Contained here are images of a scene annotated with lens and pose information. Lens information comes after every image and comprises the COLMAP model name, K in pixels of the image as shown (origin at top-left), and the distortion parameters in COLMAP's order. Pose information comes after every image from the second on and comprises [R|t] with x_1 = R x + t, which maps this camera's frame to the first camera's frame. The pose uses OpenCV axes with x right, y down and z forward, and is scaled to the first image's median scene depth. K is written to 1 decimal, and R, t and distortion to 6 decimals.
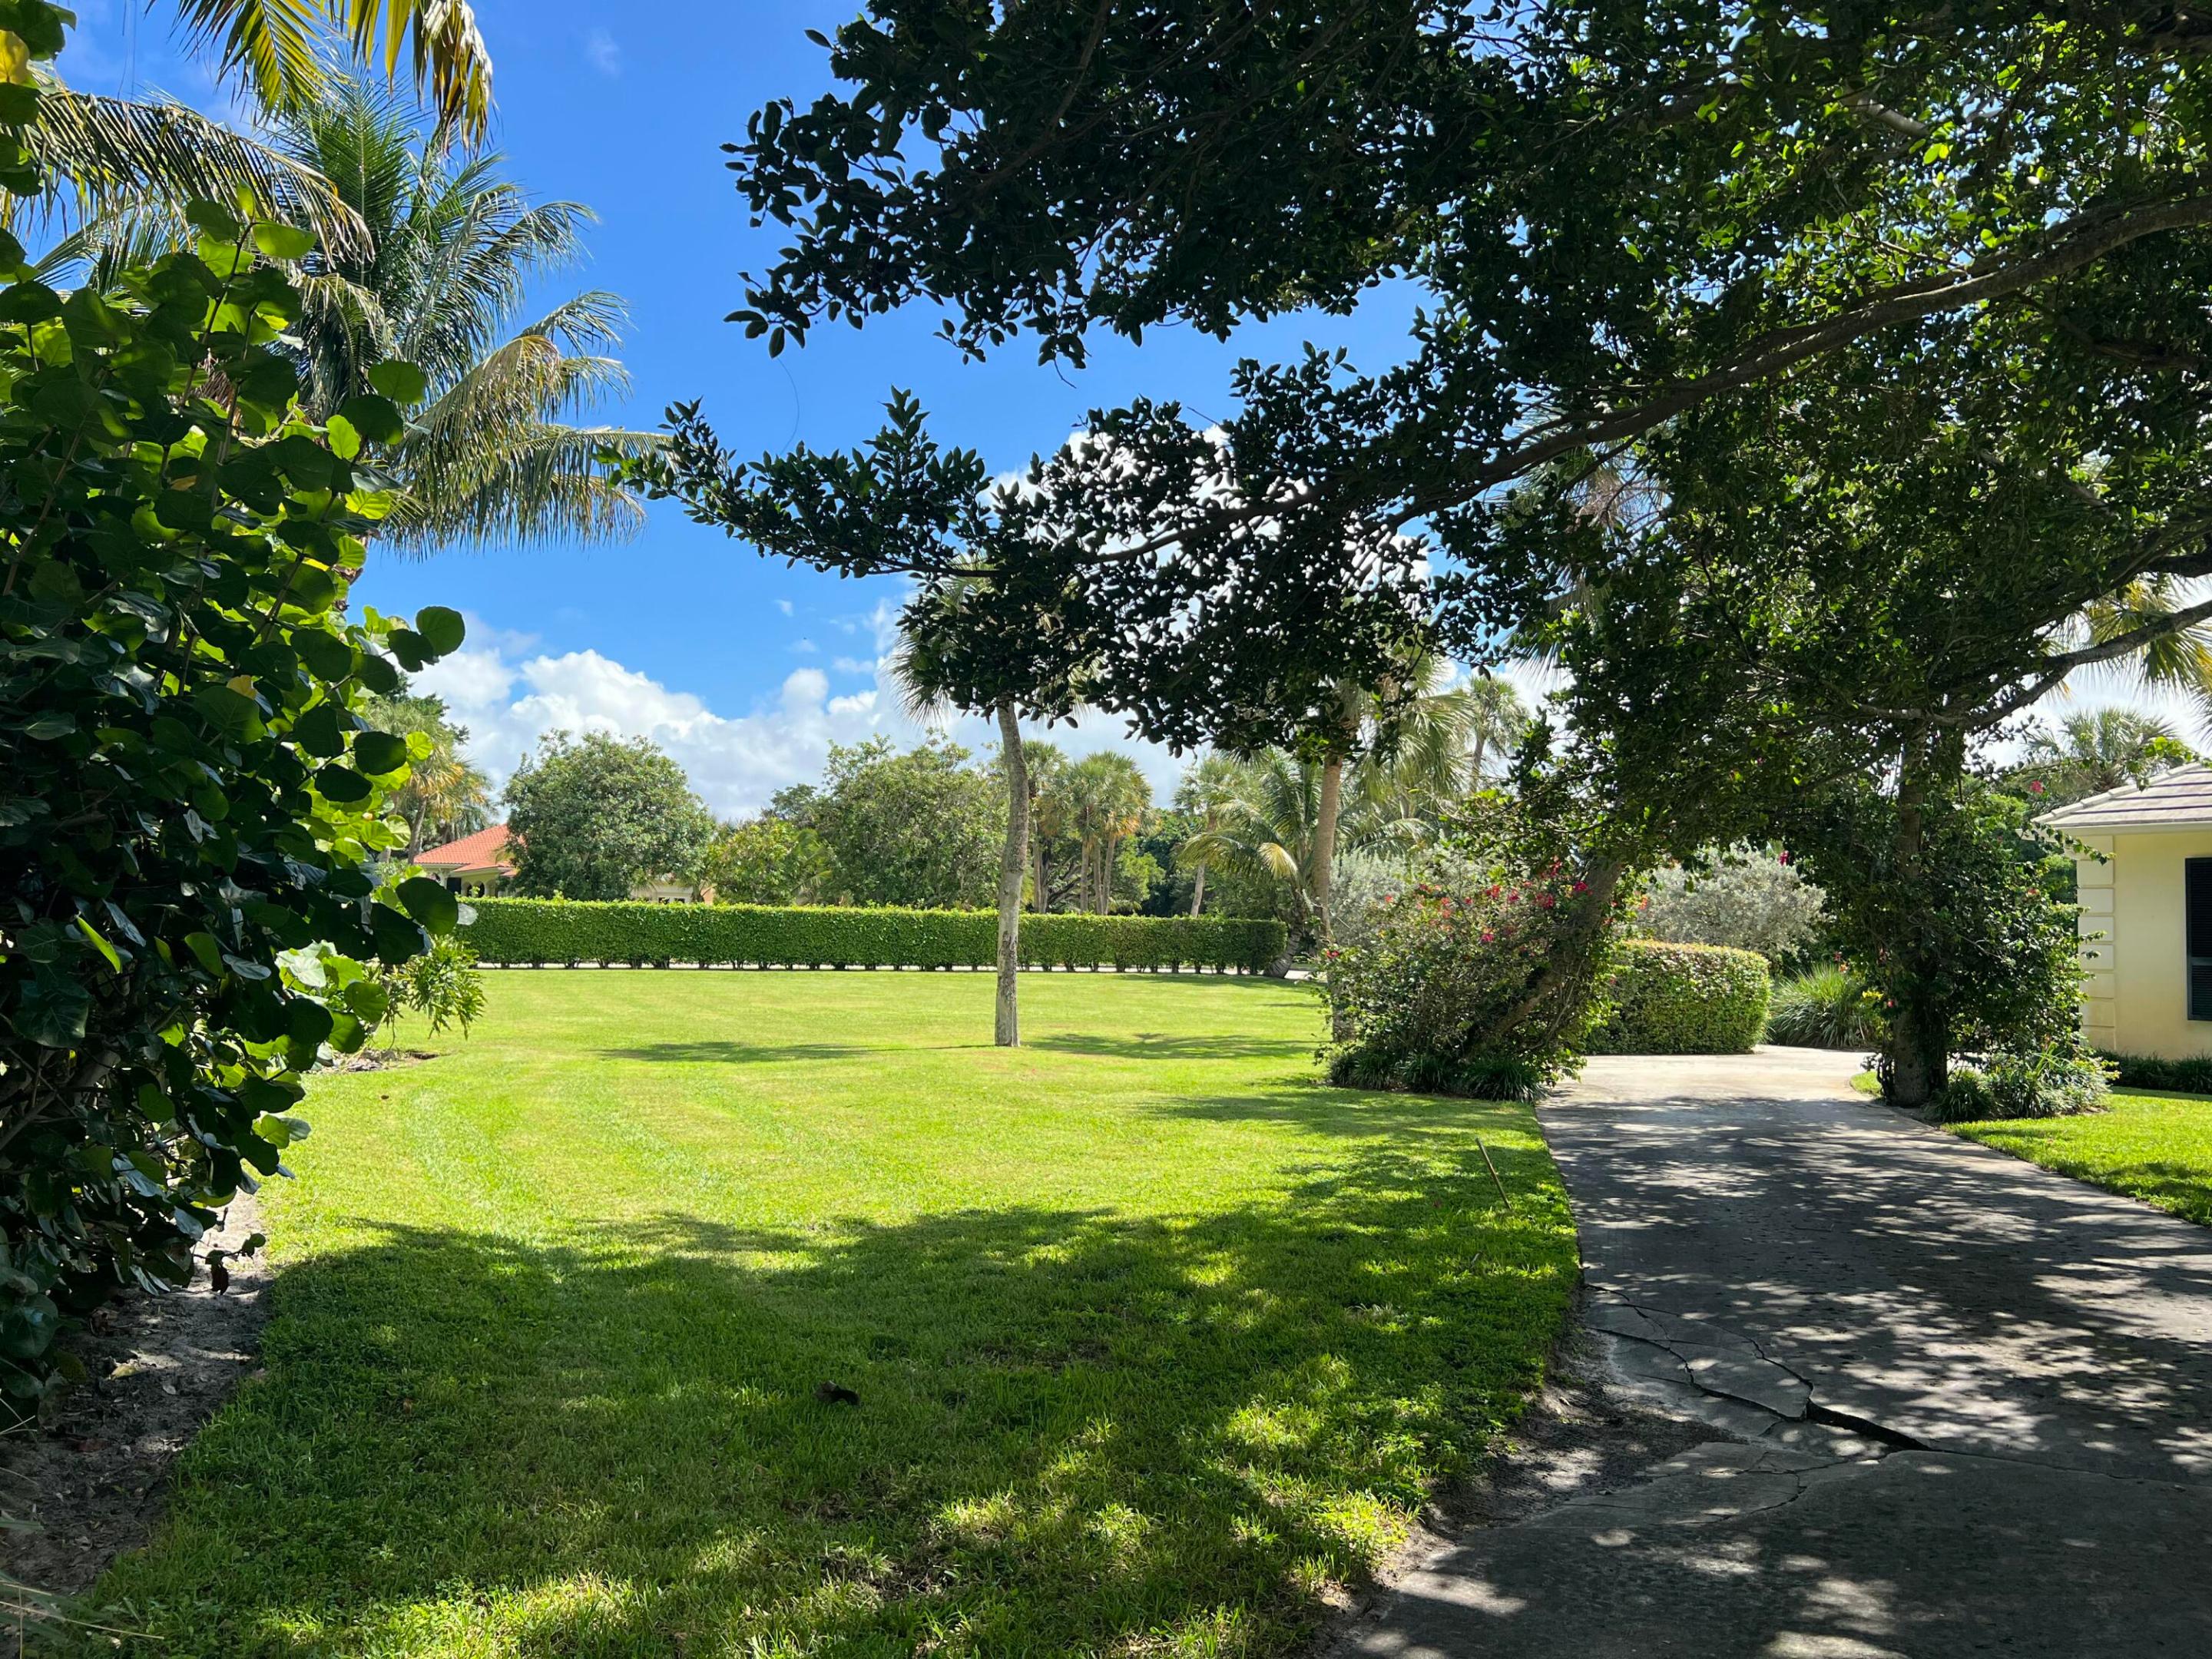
lens RADIAL K [[1714.9, 0, 1106.0], [0, 1714.9, 829.5], [0, 0, 1]] dist [0.057394, -0.001941]
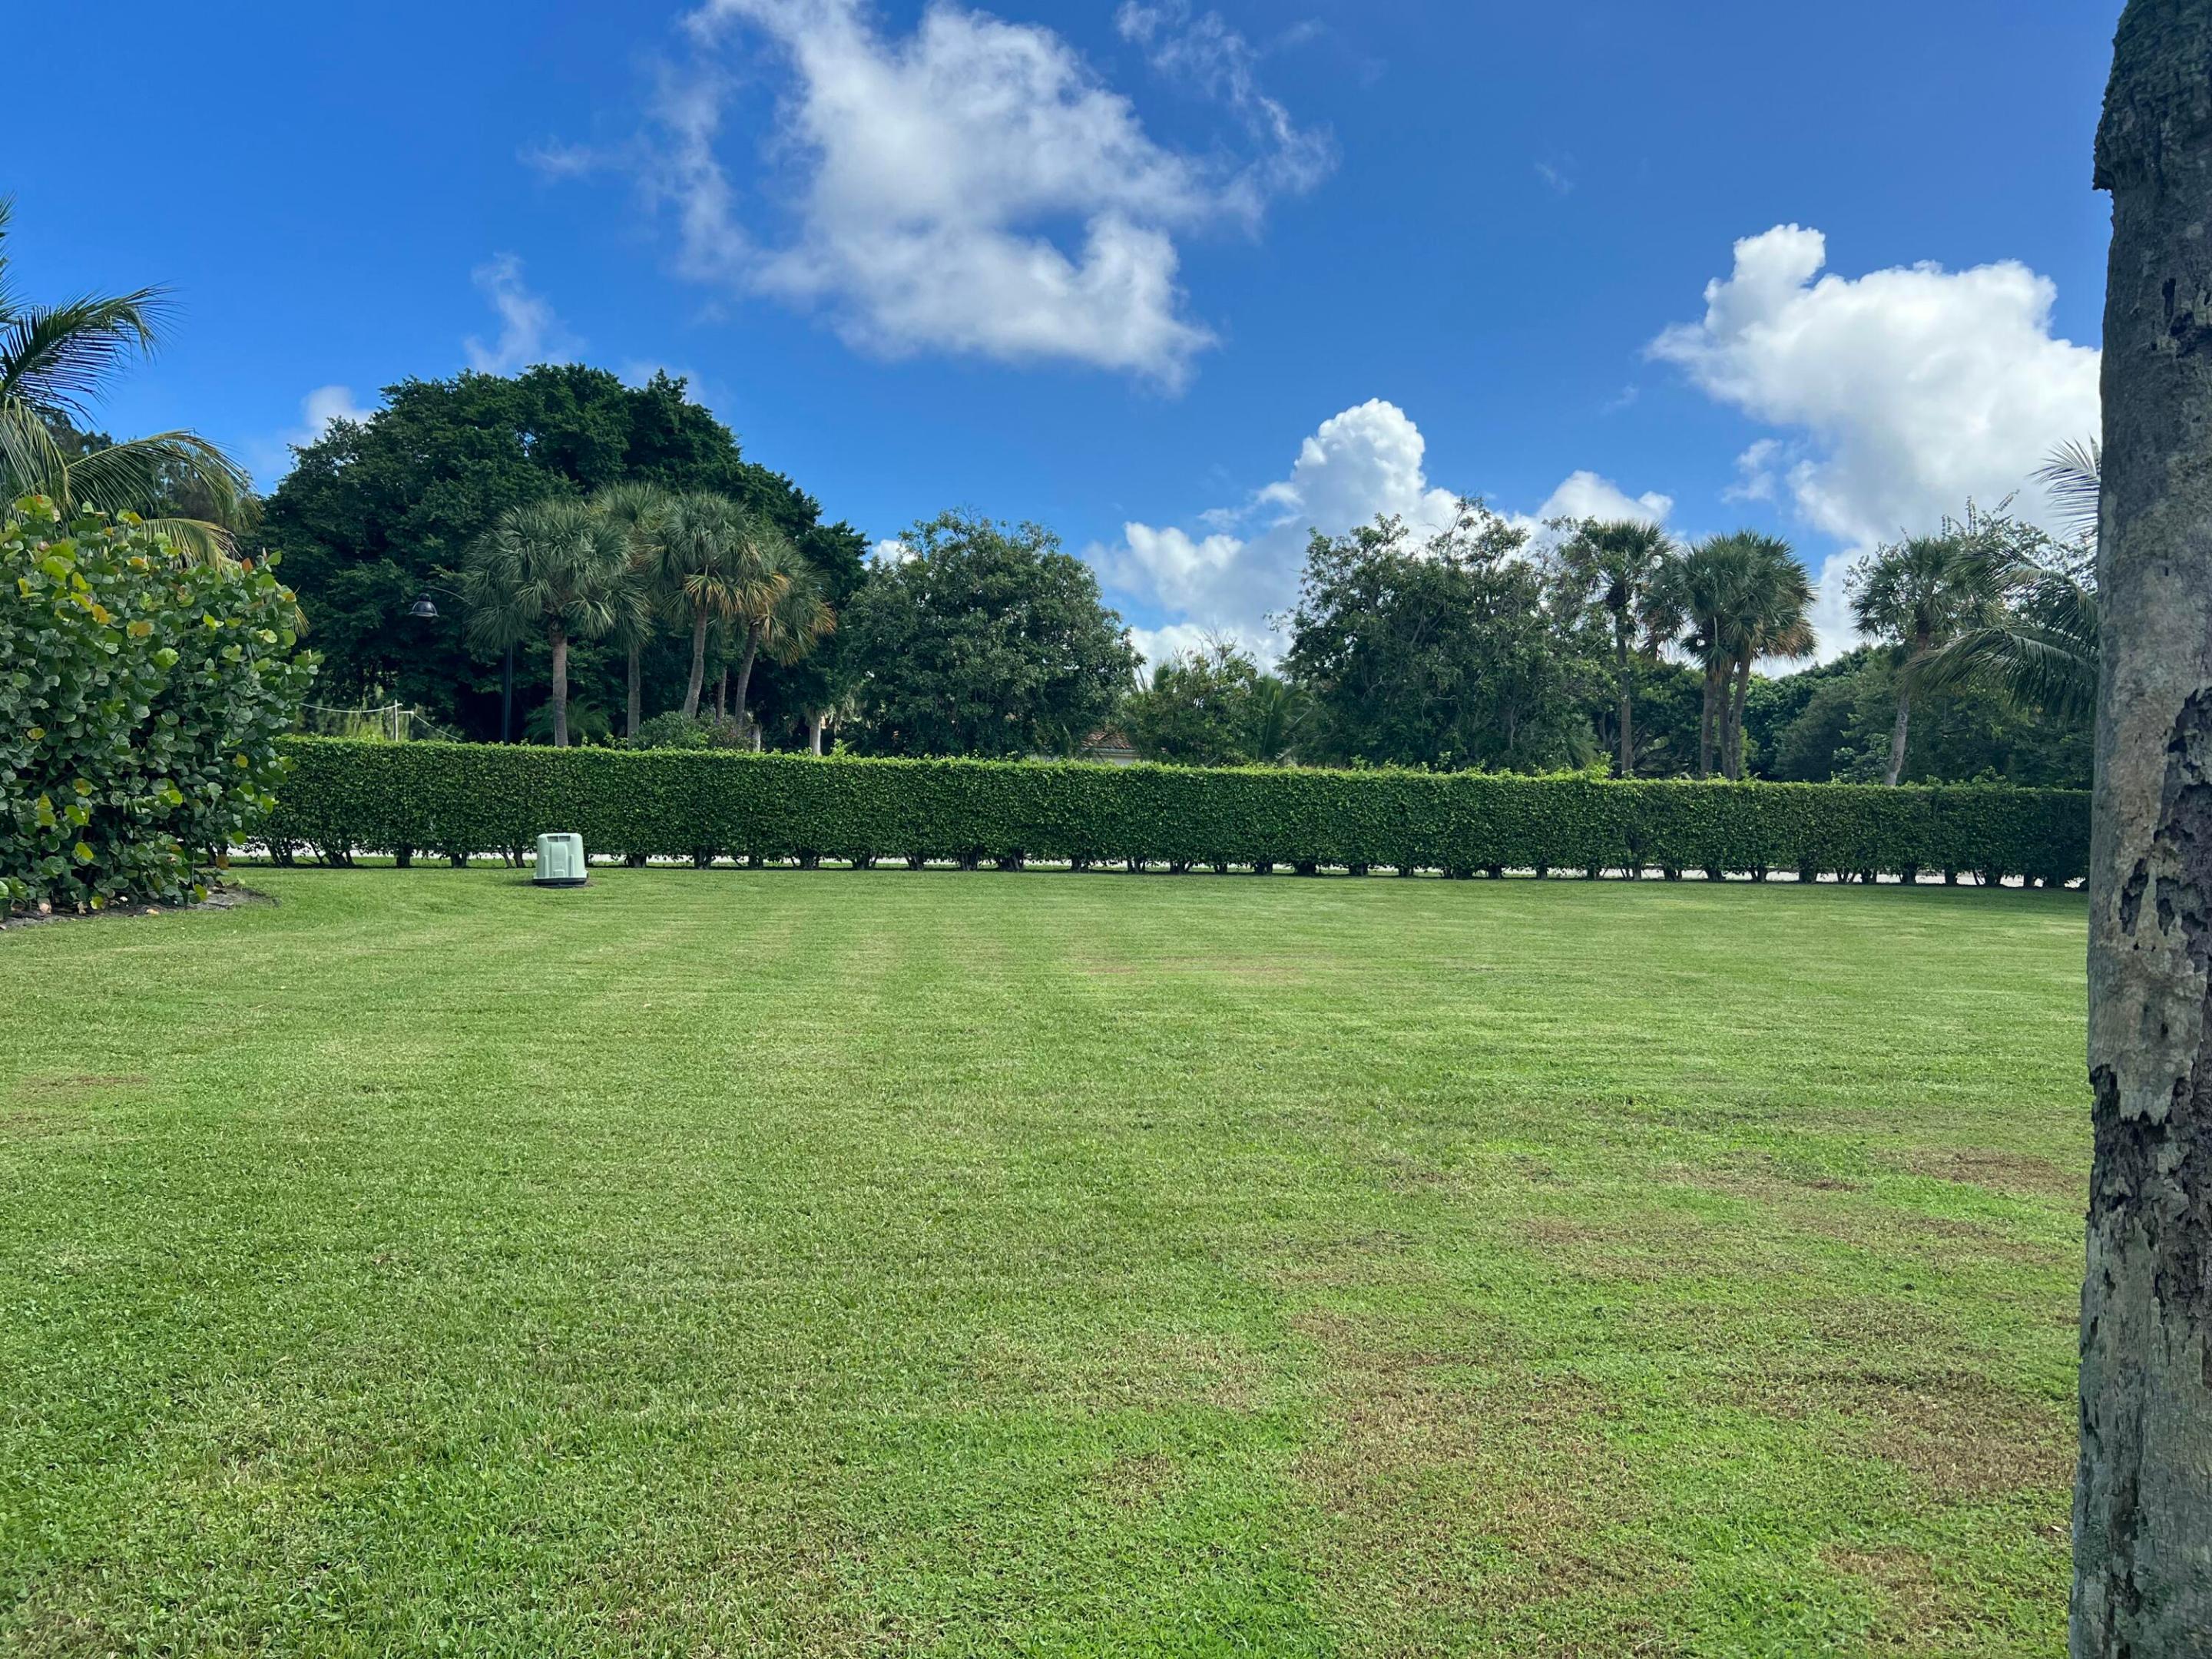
lens RADIAL K [[1714.9, 0, 1106.0], [0, 1714.9, 829.5], [0, 0, 1]] dist [0.057394, -0.001941]
pose [[0.953557, 0.004278, -0.301183, -0.040889], [0.016129, 0.997740, 0.065234, 0.025698], [0.300781, -0.067062, 0.951332, 0.398845]]
